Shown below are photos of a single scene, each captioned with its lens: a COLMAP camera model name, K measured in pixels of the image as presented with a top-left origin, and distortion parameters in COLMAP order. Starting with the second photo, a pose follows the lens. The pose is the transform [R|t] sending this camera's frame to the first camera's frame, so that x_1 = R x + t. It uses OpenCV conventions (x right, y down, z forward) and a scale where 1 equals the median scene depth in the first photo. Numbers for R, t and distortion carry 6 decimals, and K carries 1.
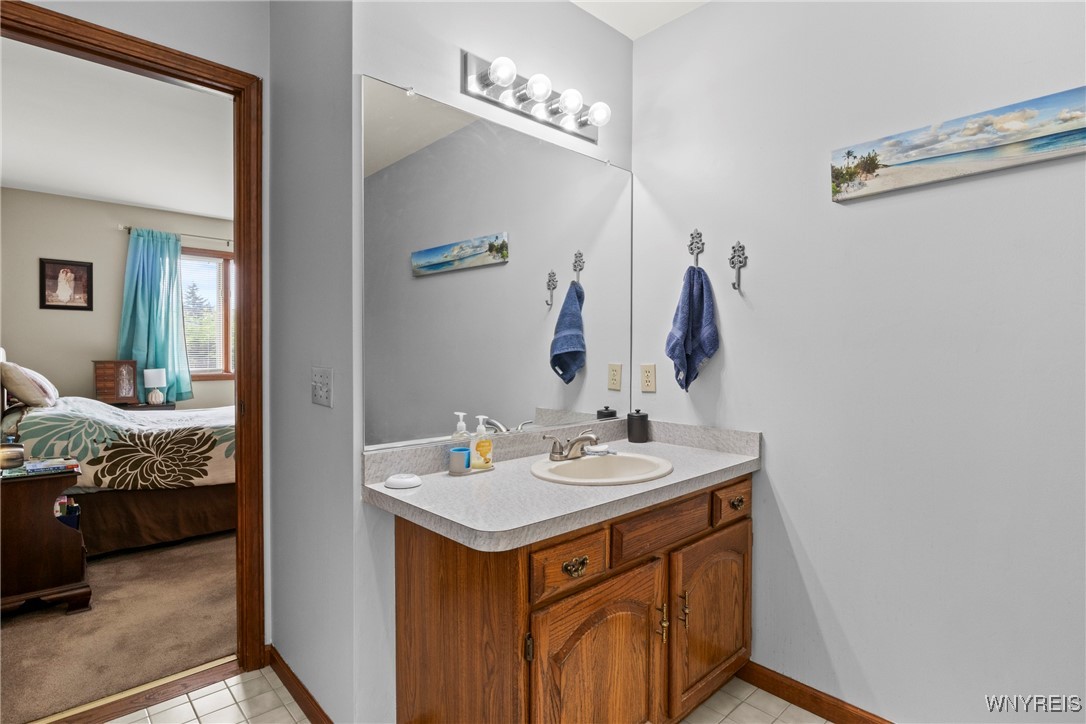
lens RADIAL K [[534.2, 0, 539.7], [0, 534.2, 359.1], [0, 0, 1]] dist [-0.013071, -0.000335]
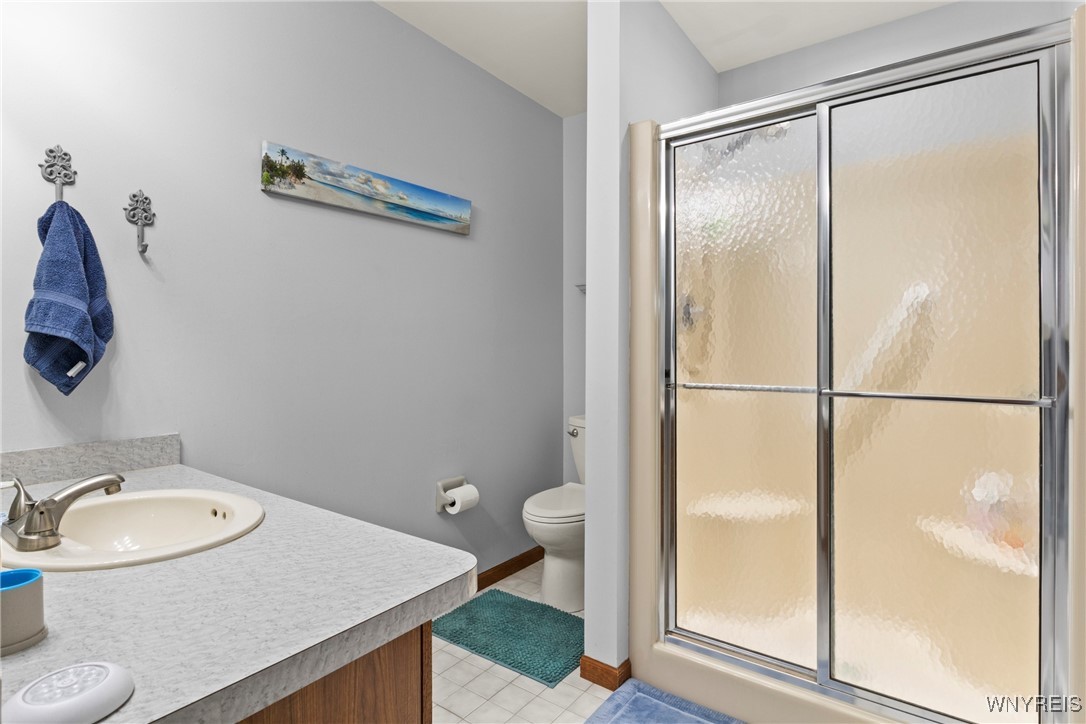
lens RADIAL K [[534.2, 0, 539.7], [0, 534.2, 359.1], [0, 0, 1]] dist [-0.013071, -0.000335]
pose [[-0.181796, -0.026560, 0.982977, -0.585832], [0.008064, 0.999561, 0.028499, 0.003944], [-0.983303, 0.013107, -0.181502, 0.703639]]
